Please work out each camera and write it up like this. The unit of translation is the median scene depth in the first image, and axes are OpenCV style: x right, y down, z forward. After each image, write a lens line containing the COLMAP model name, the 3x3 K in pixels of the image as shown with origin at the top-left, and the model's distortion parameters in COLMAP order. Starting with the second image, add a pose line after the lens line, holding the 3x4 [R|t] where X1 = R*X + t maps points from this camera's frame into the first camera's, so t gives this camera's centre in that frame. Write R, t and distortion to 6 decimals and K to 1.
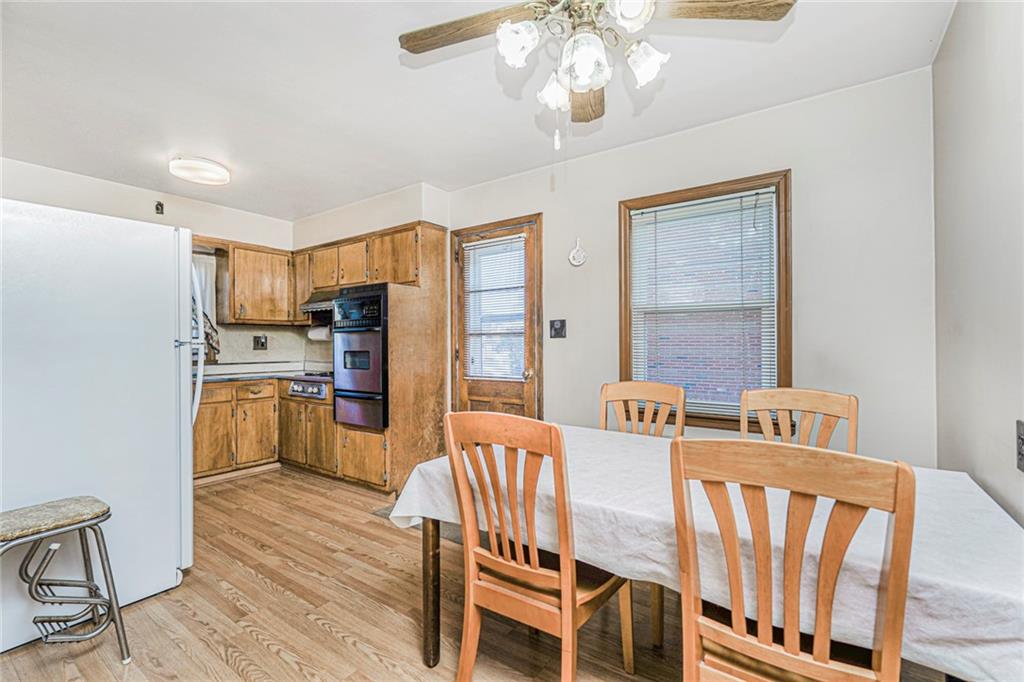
lens RADIAL K [[451.9, 0, 510.8], [0, 451.9, 342.9], [0, 0, 1]] dist [-0.008452, 0.000443]
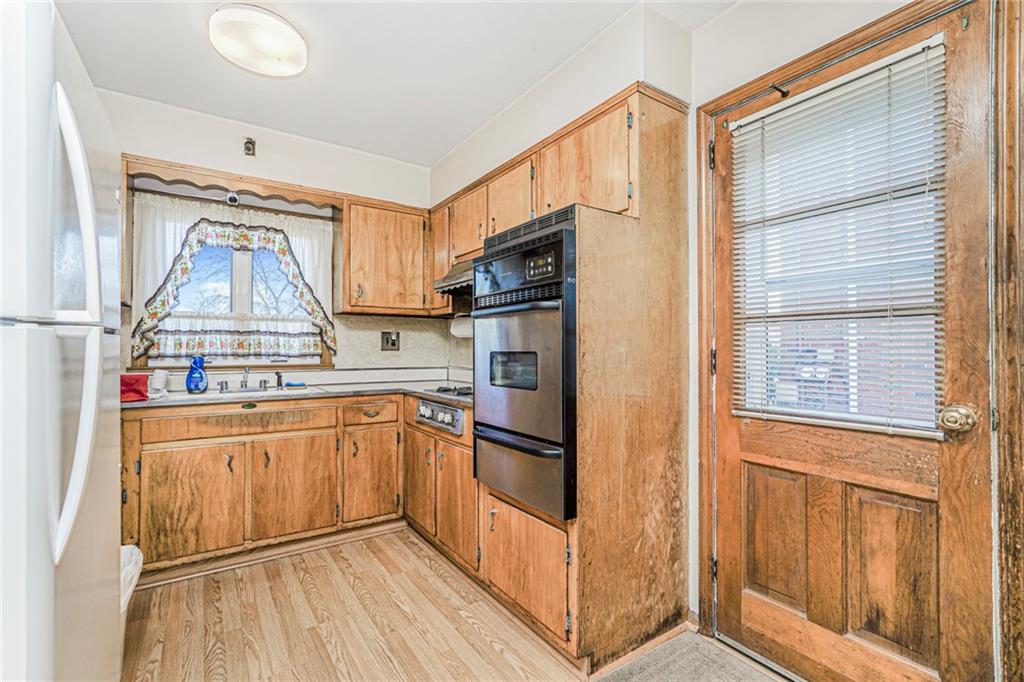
lens RADIAL K [[451.9, 0, 513.5], [0, 451.9, 344.6], [0, 0, 1]] dist [-0.008452, 0.000443]
pose [[0.940569, 0.001705, -0.339597, -0.152091], [-0.003898, 0.999976, -0.005776, 0.011360], [0.339579, 0.006757, 0.940553, 0.472879]]
